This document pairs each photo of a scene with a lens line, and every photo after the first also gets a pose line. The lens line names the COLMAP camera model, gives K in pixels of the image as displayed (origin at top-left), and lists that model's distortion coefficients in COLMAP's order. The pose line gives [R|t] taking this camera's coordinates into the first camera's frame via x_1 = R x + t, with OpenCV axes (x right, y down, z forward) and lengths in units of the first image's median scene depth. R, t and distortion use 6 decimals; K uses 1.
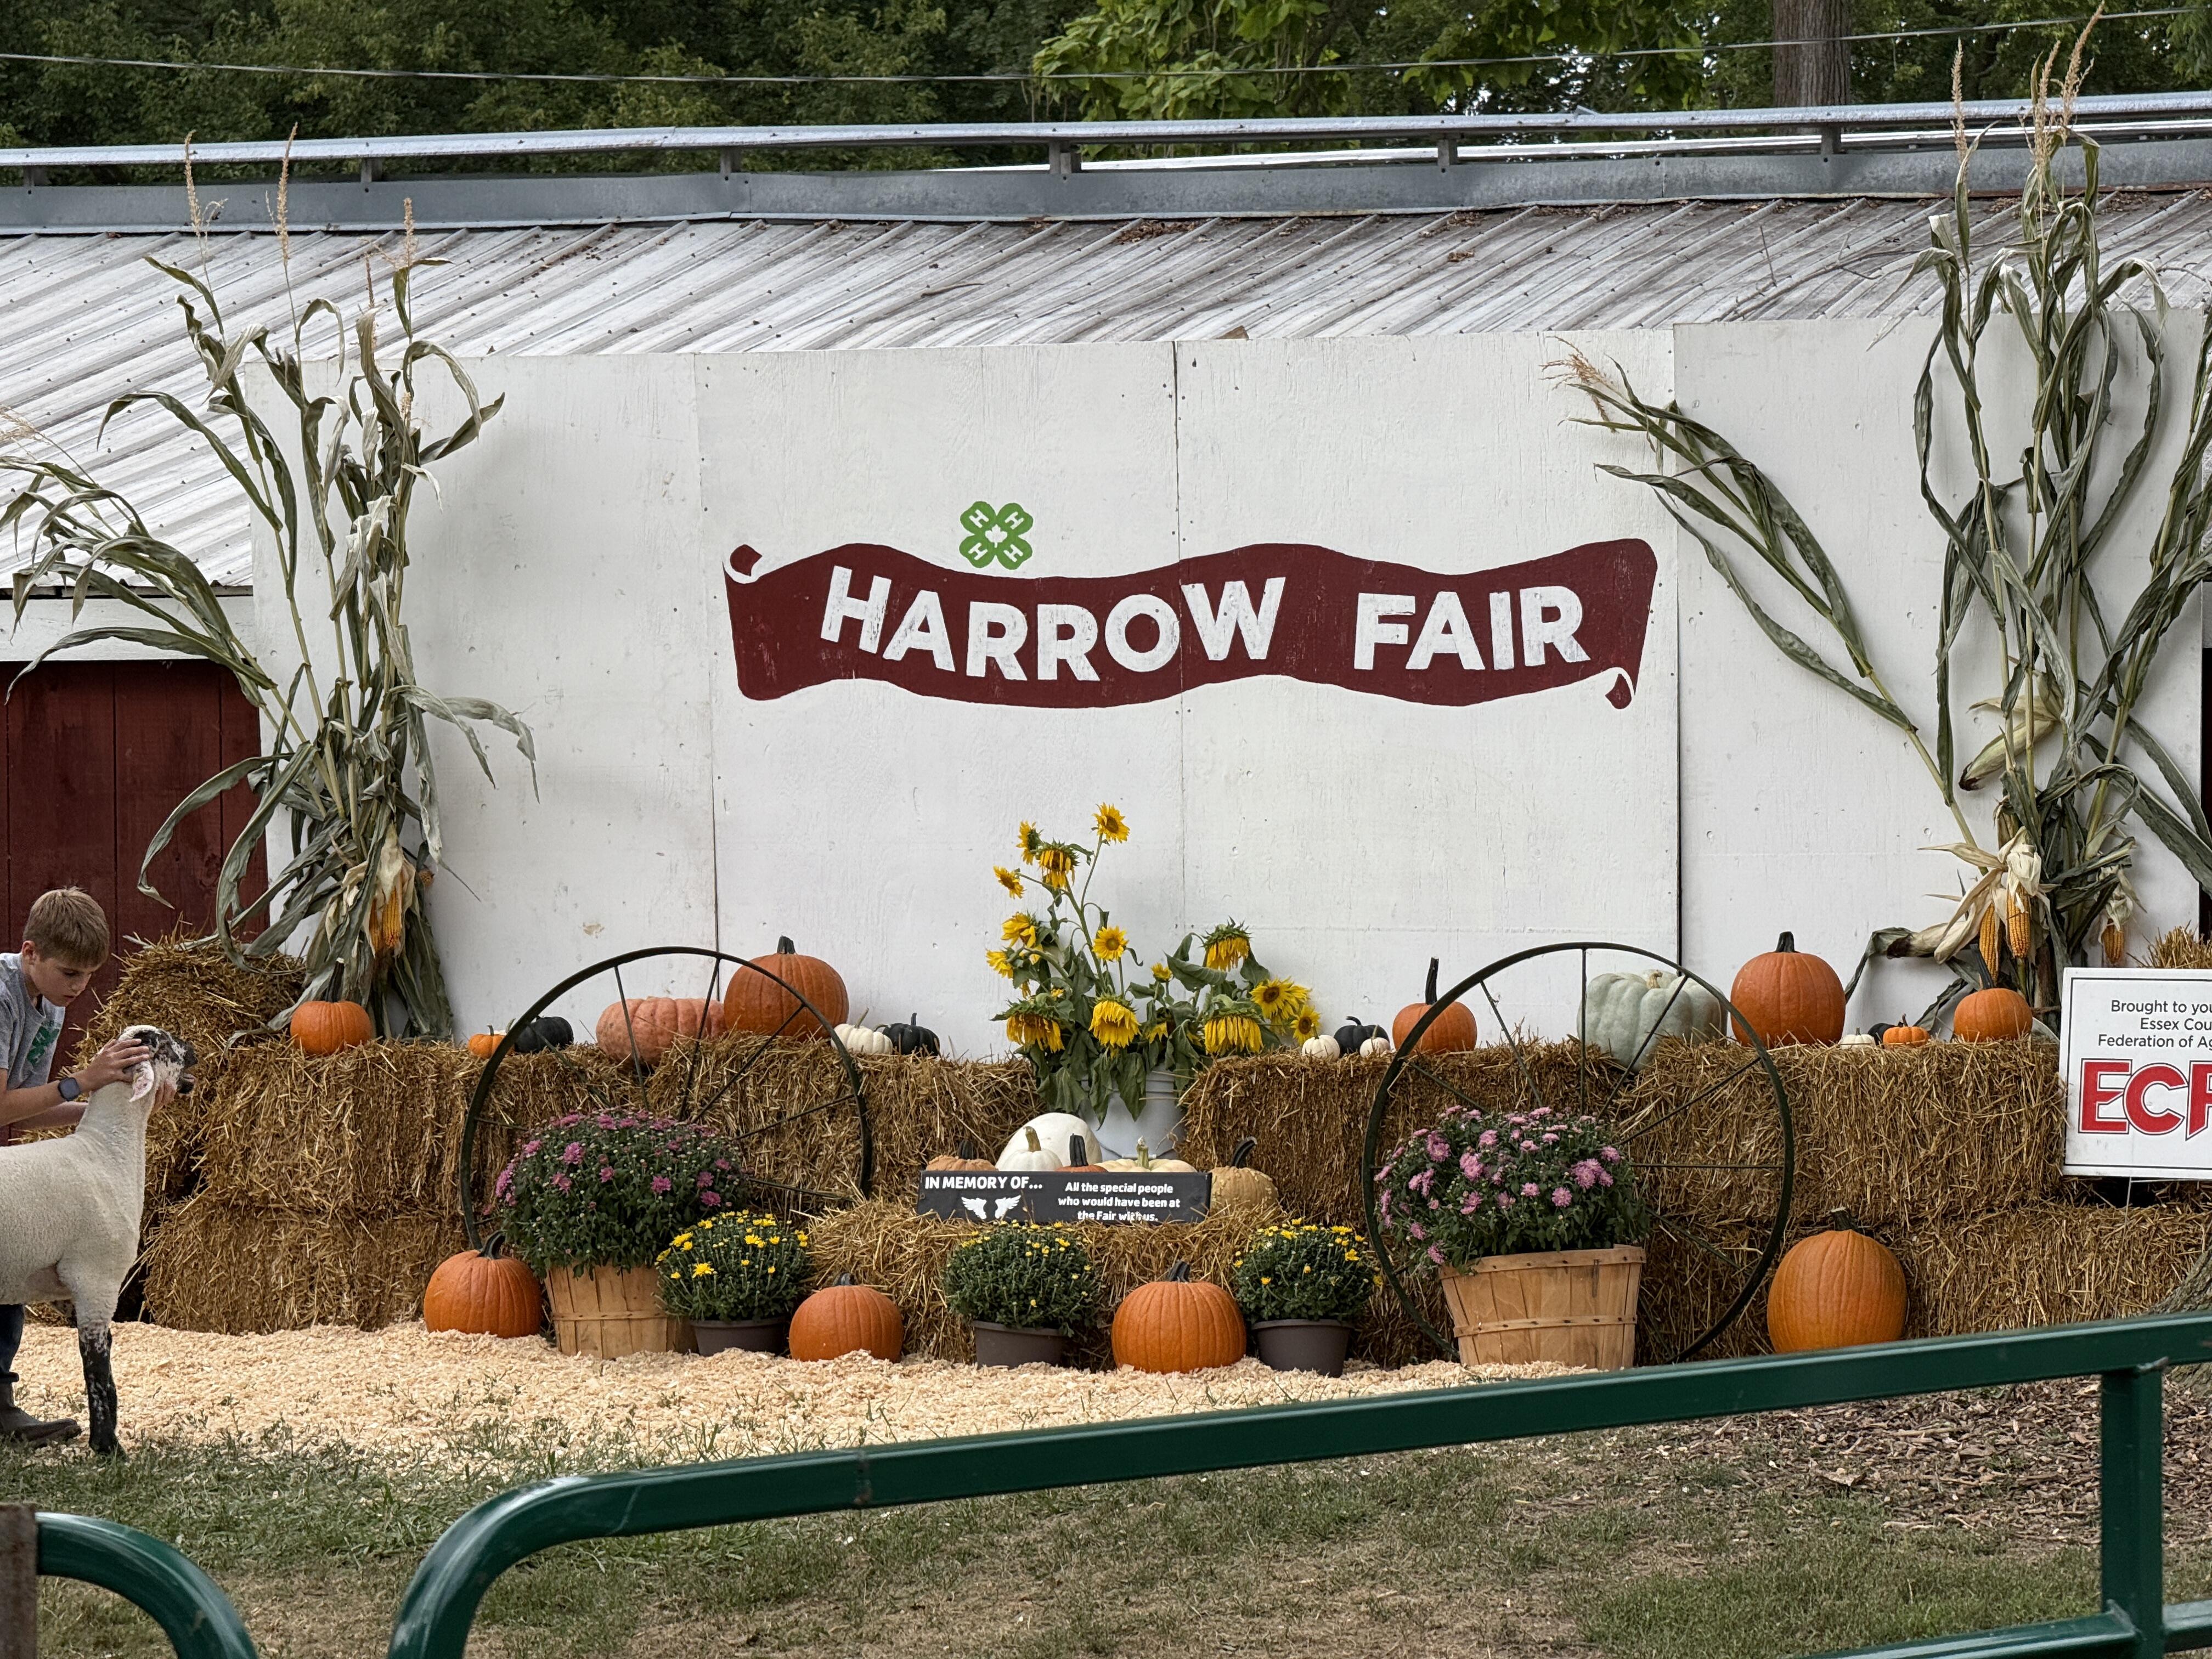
lens RADIAL K [[7976.8, 0, 1106.0], [0, 7976.8, 829.5], [0, 0, 1]] dist [0.216771, -0.129360]
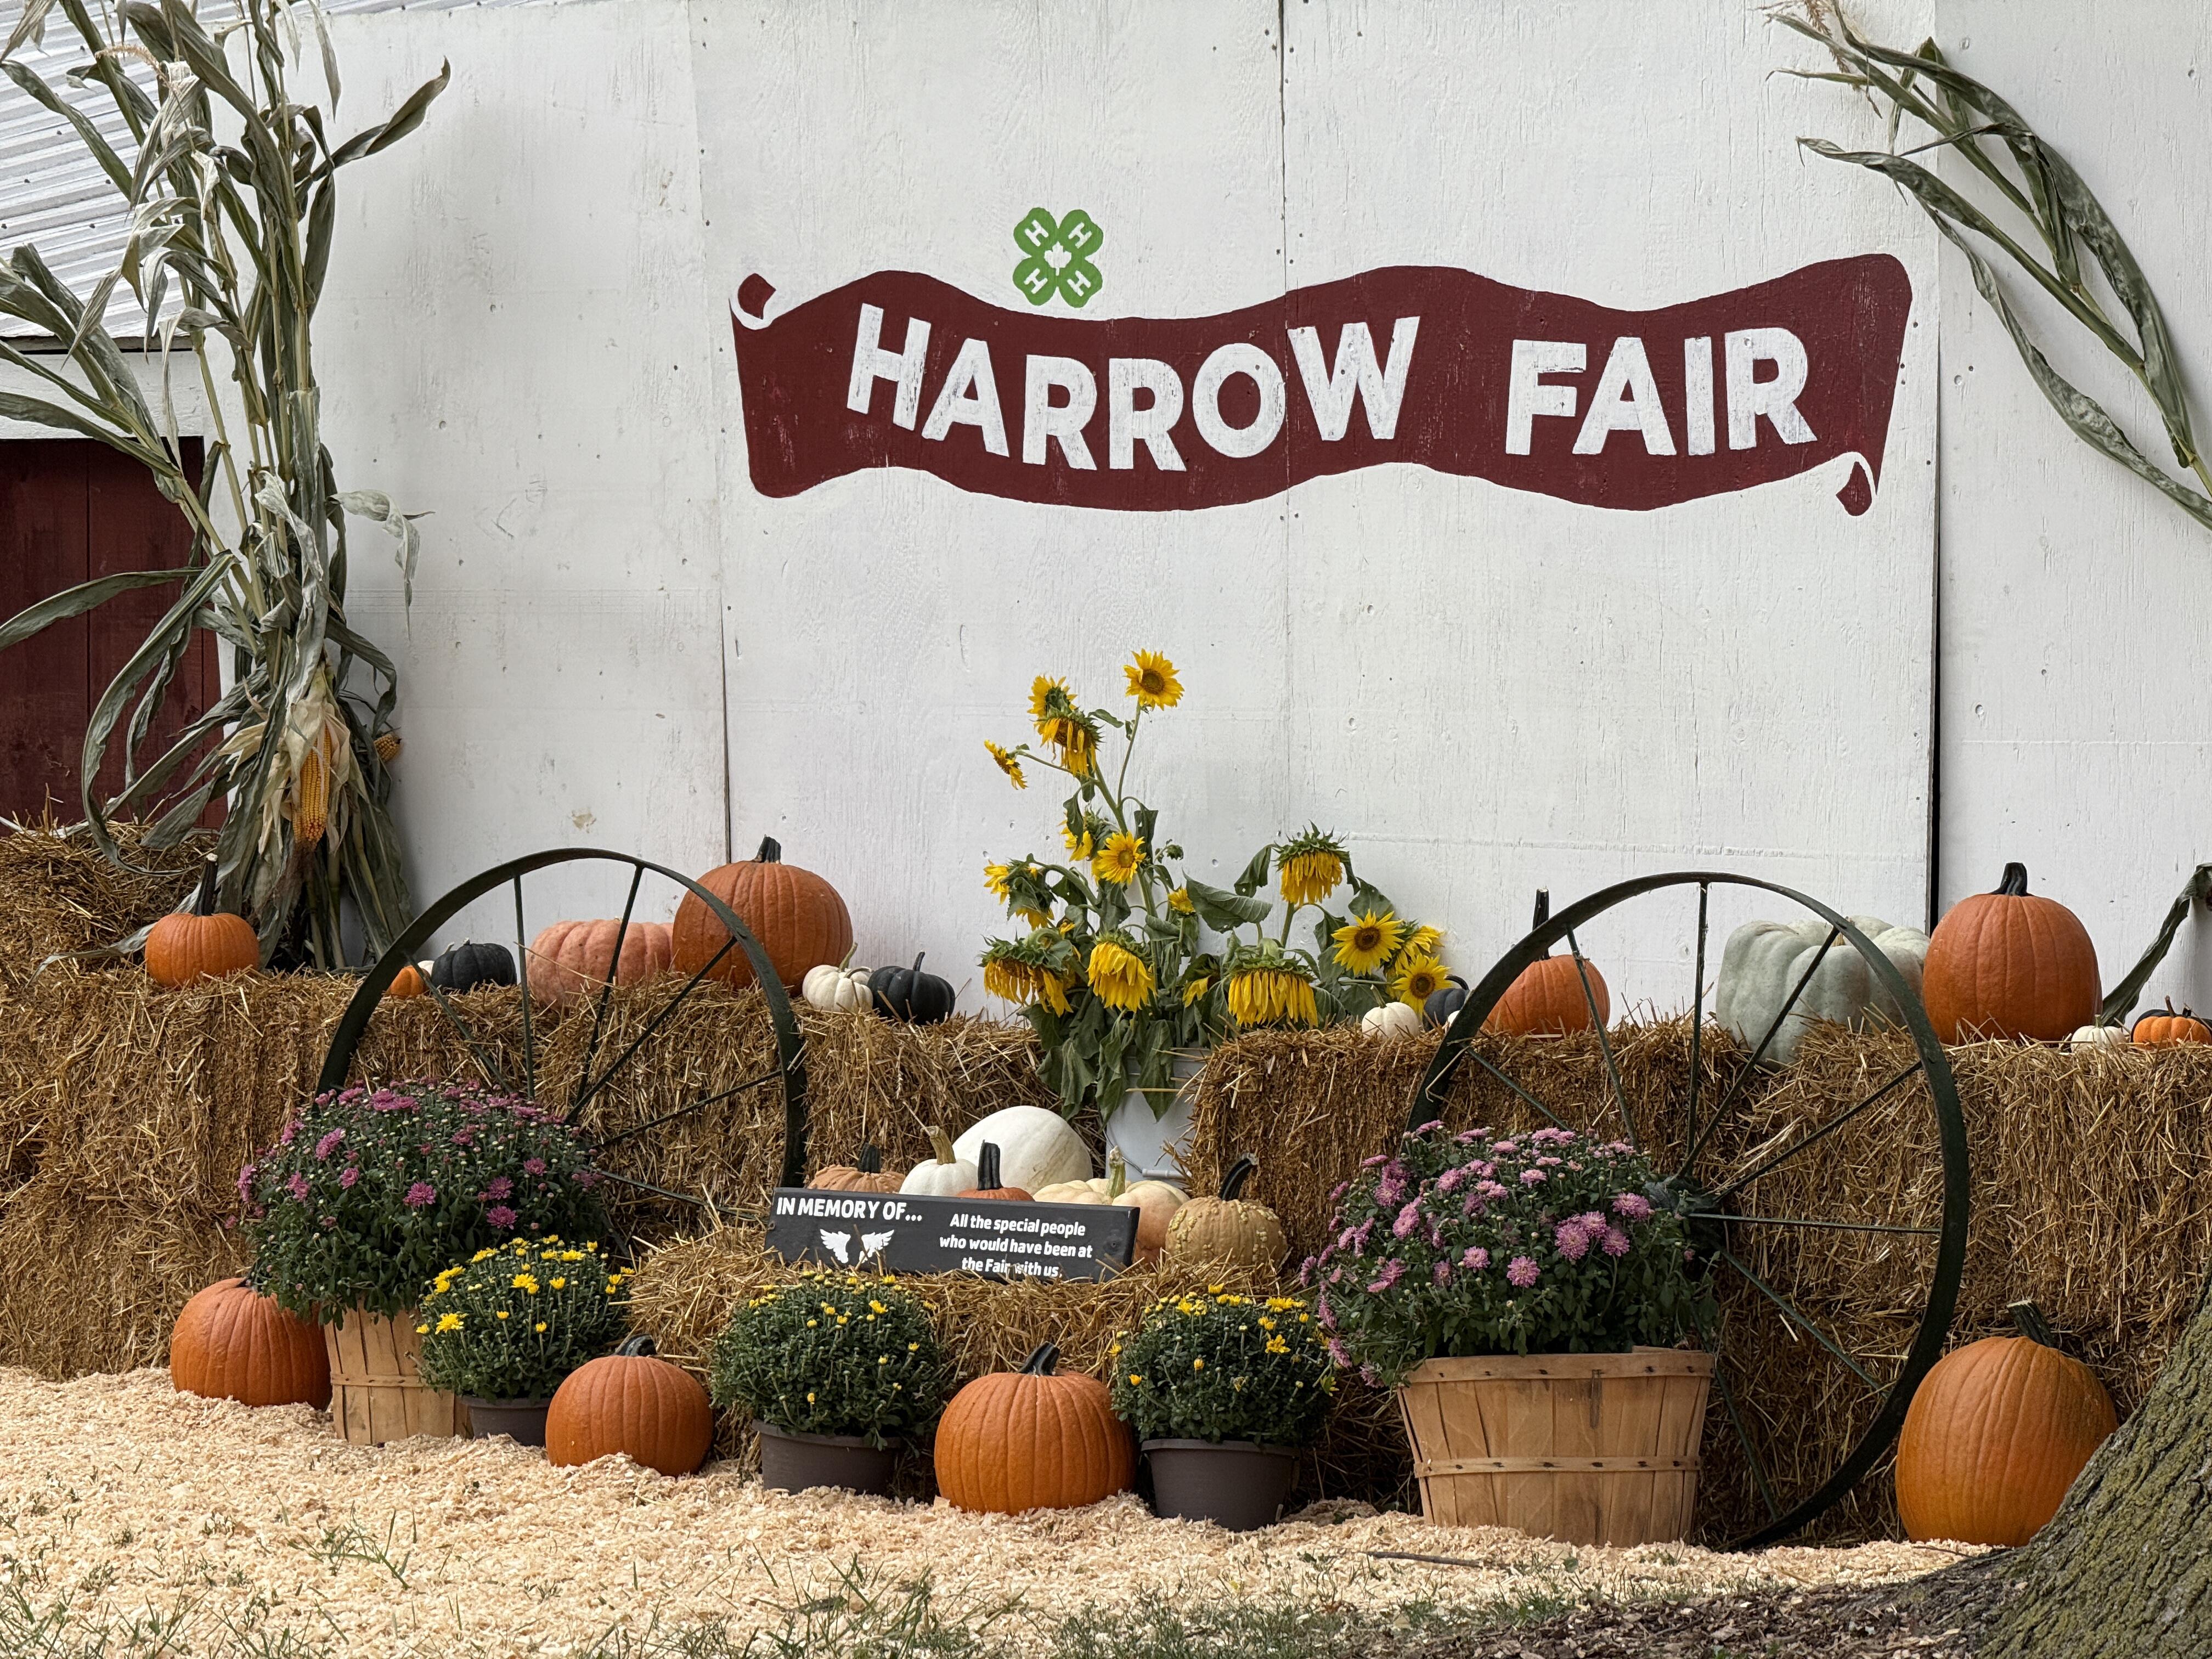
lens RADIAL K [[7976.8, 0, 1106.0], [0, 7976.8, 829.5], [0, 0, 1]] dist [0.216771, -0.129360]
pose [[0.957627, 0.021234, -0.287228, 0.191647], [-0.017174, 0.999714, 0.016650, 0.000720], [0.287499, -0.011012, 0.957718, 0.351619]]
